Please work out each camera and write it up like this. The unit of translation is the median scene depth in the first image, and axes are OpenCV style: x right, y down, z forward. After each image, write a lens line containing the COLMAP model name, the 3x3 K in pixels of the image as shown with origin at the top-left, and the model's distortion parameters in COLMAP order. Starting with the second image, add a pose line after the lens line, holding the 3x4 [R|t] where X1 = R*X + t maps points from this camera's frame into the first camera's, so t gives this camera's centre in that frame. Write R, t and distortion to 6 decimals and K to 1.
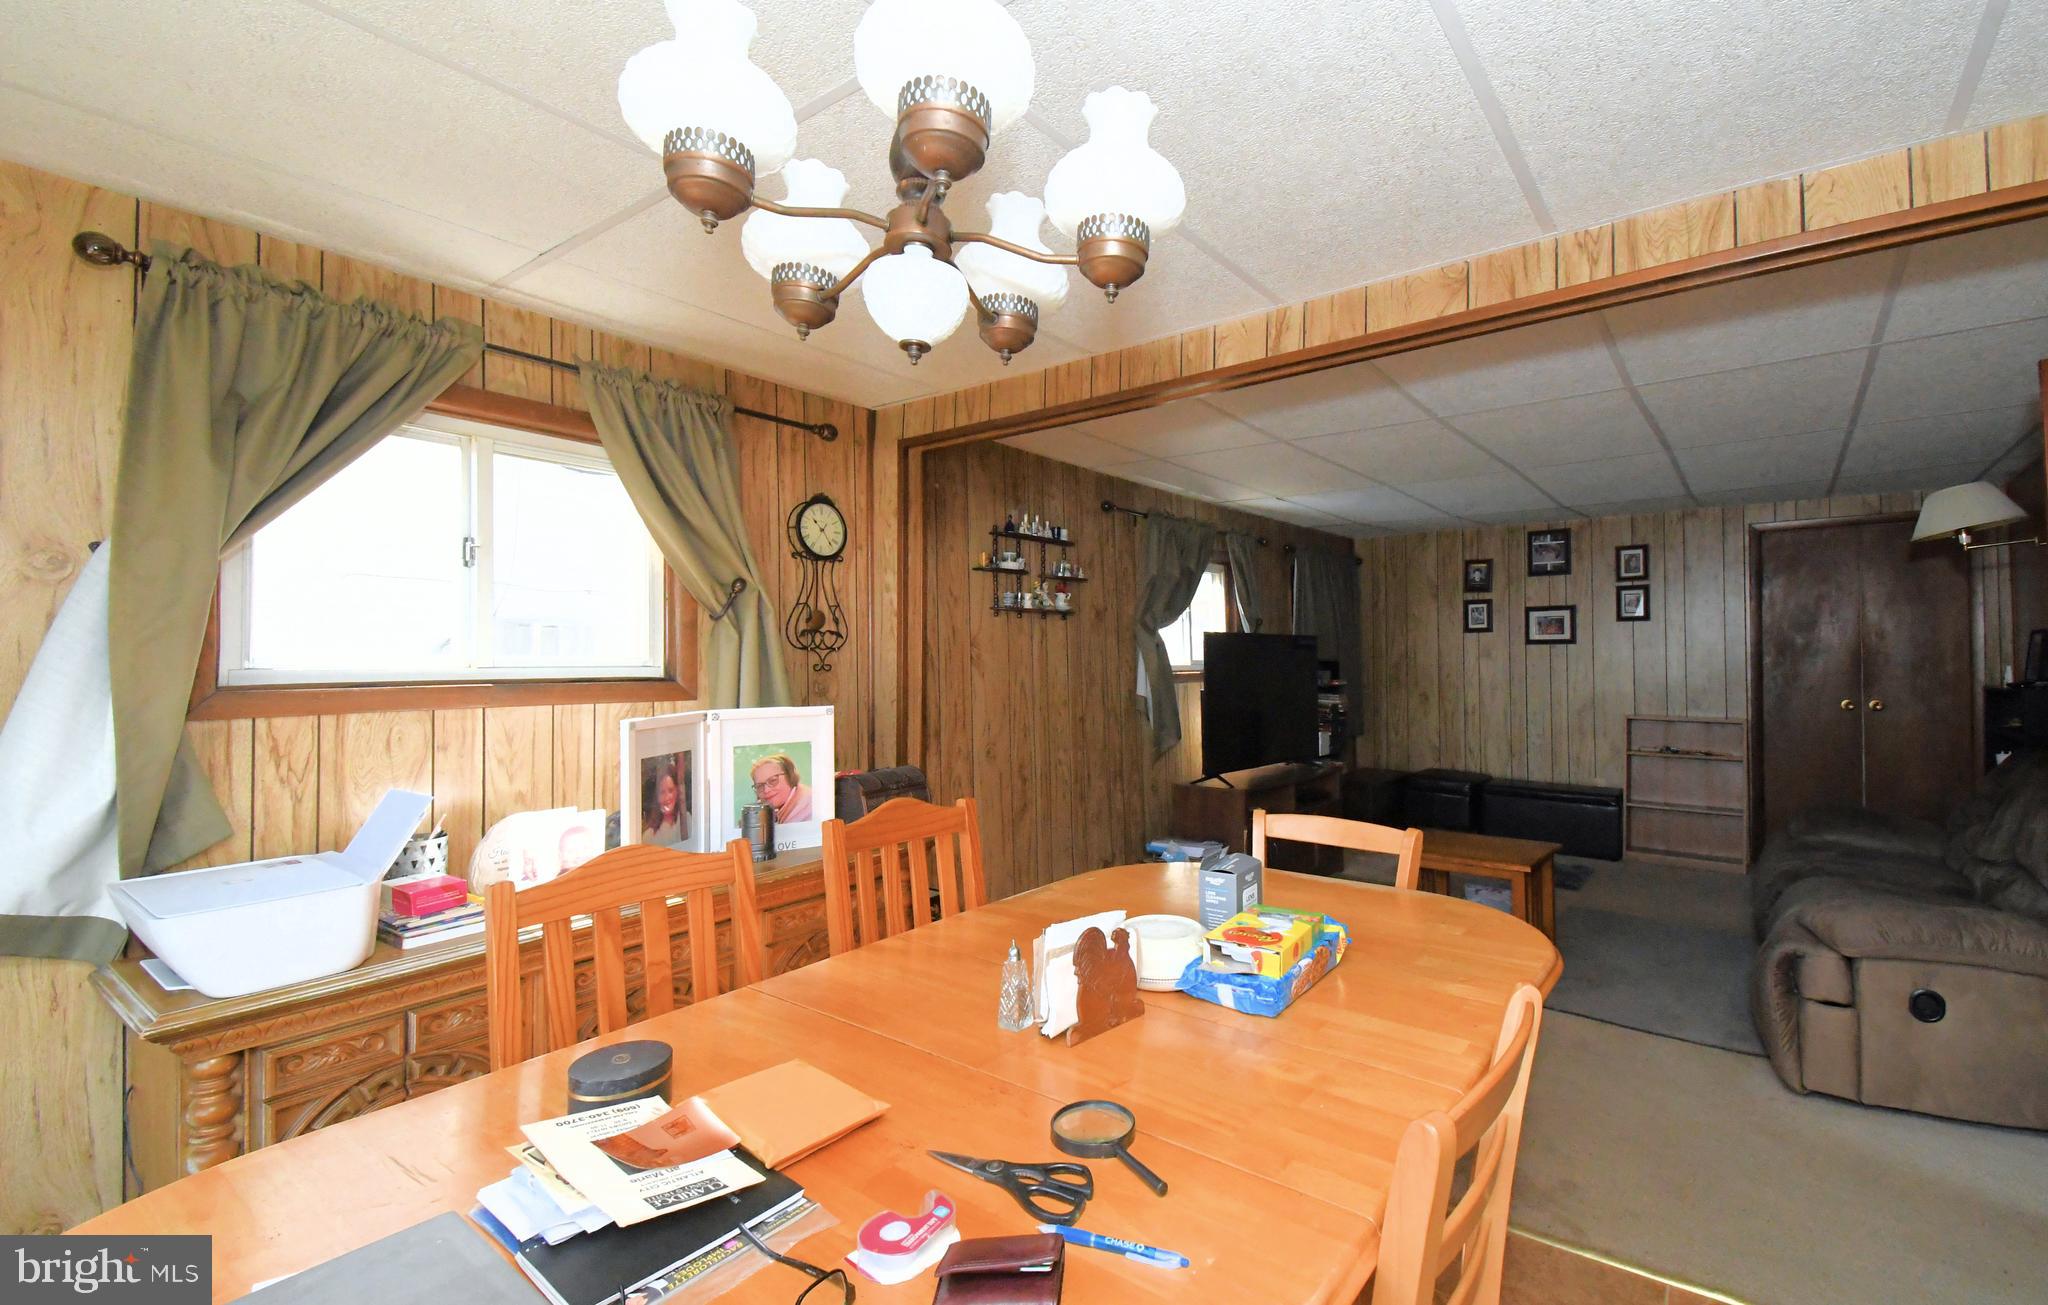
lens RADIAL K [[864.1, 0, 1014.1], [0, 864.1, 673.5], [0, 0, 1]] dist [0.000897, -0.000022]
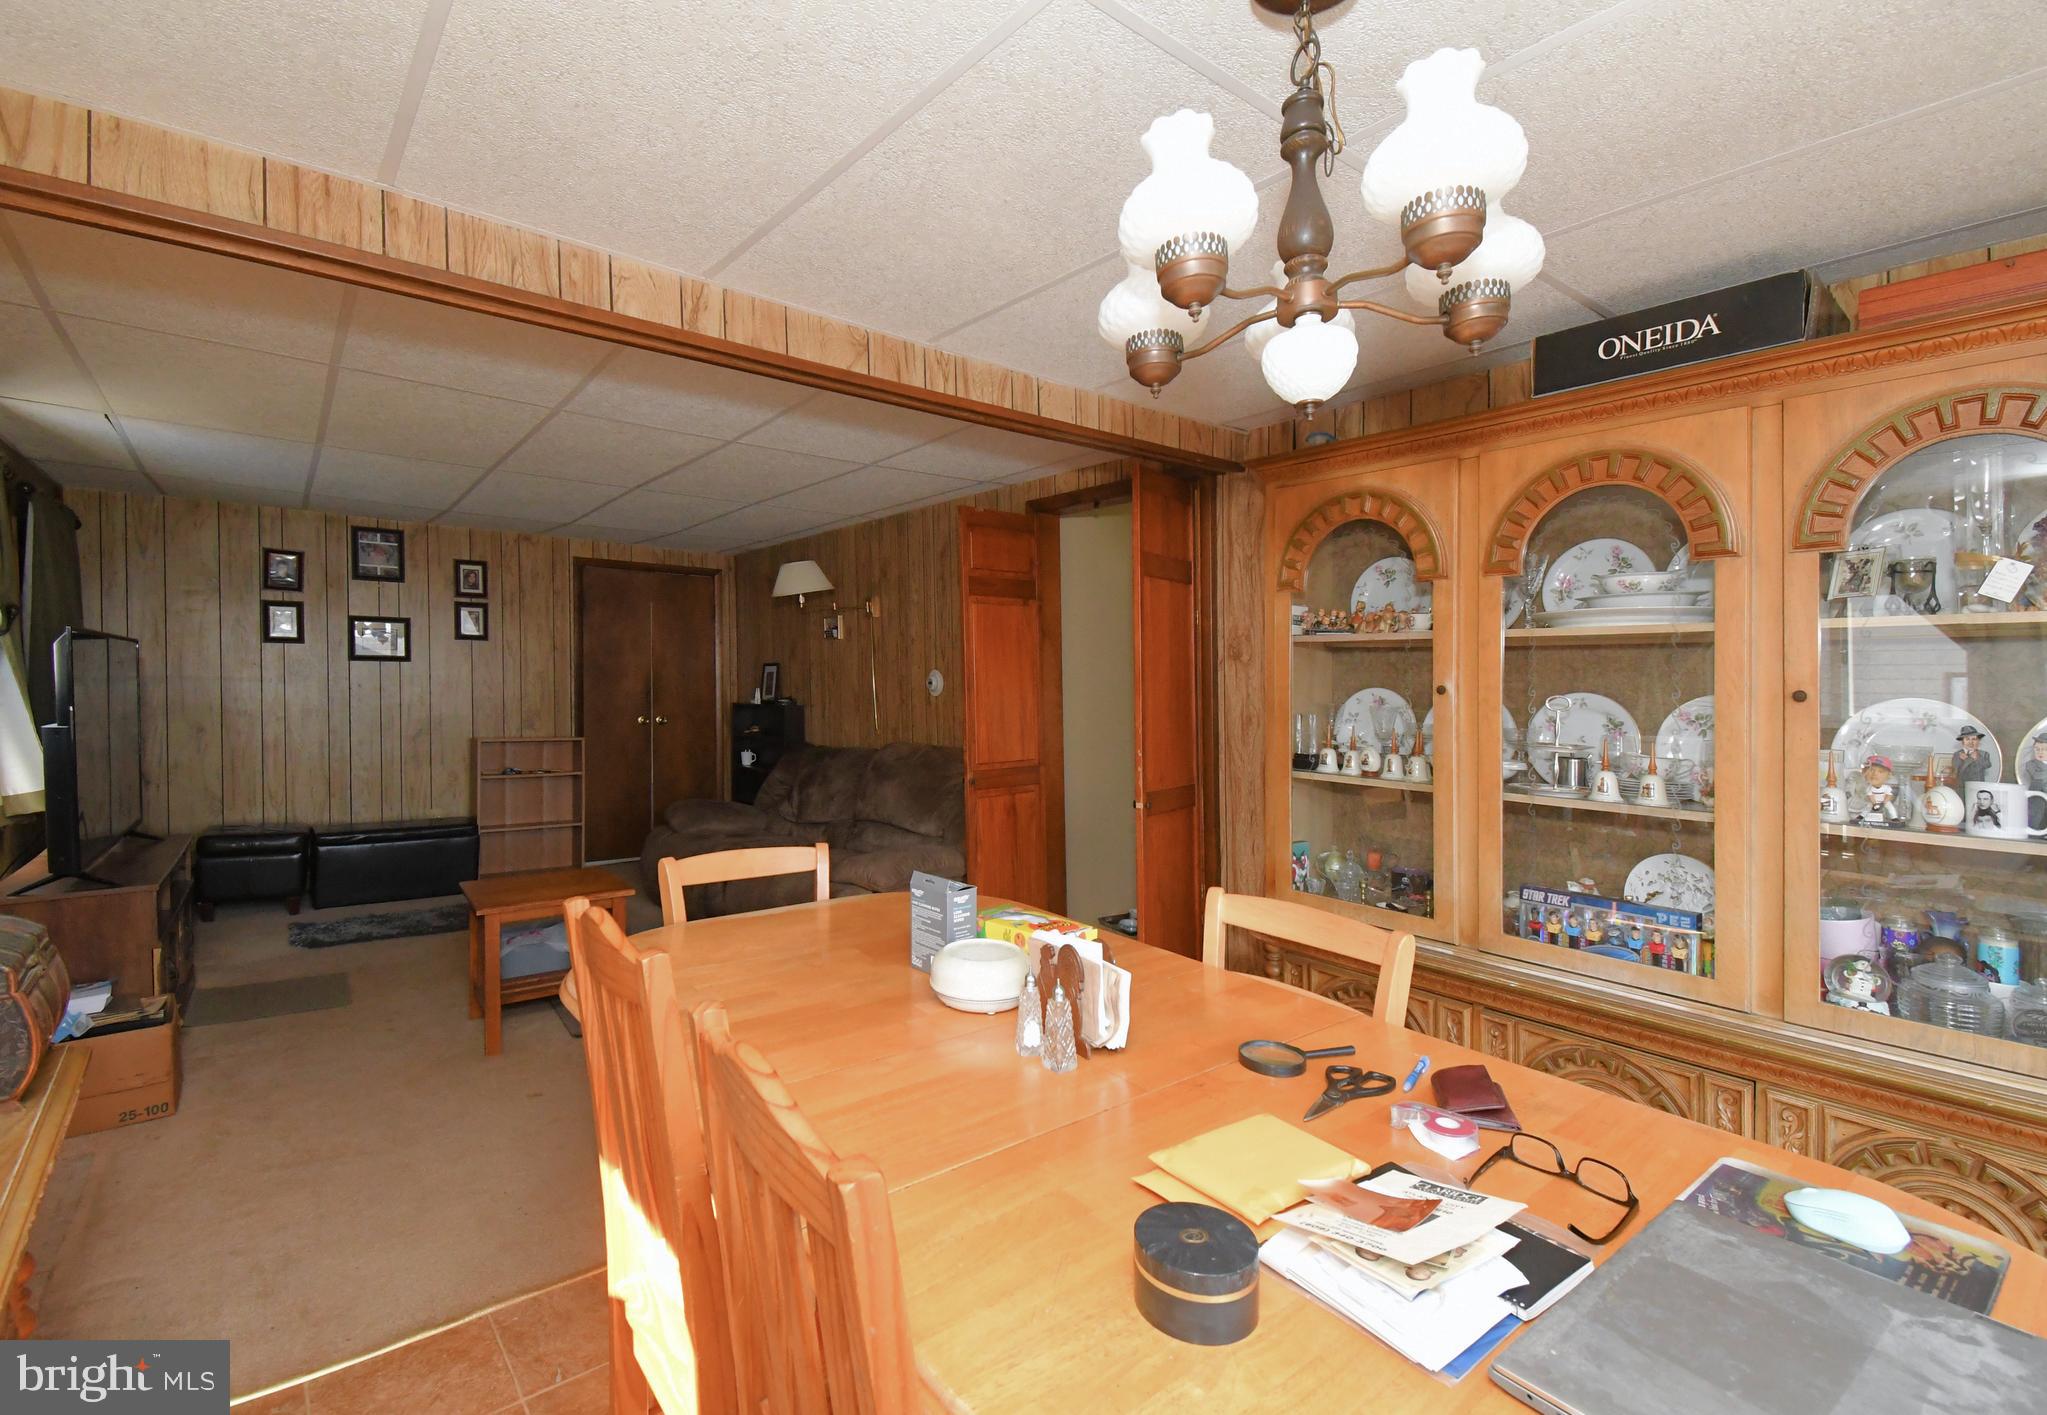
lens RADIAL K [[994.3, 0, 1016.4], [0, 994.3, 715.2], [0, 0, 1]] dist [0.017353, -0.001168]
pose [[0.184179, -0.024977, 0.982575, -0.272105], [0.003178, 0.999687, 0.024816, -0.003097], [-0.982888, -0.001448, 0.184201, 0.213020]]
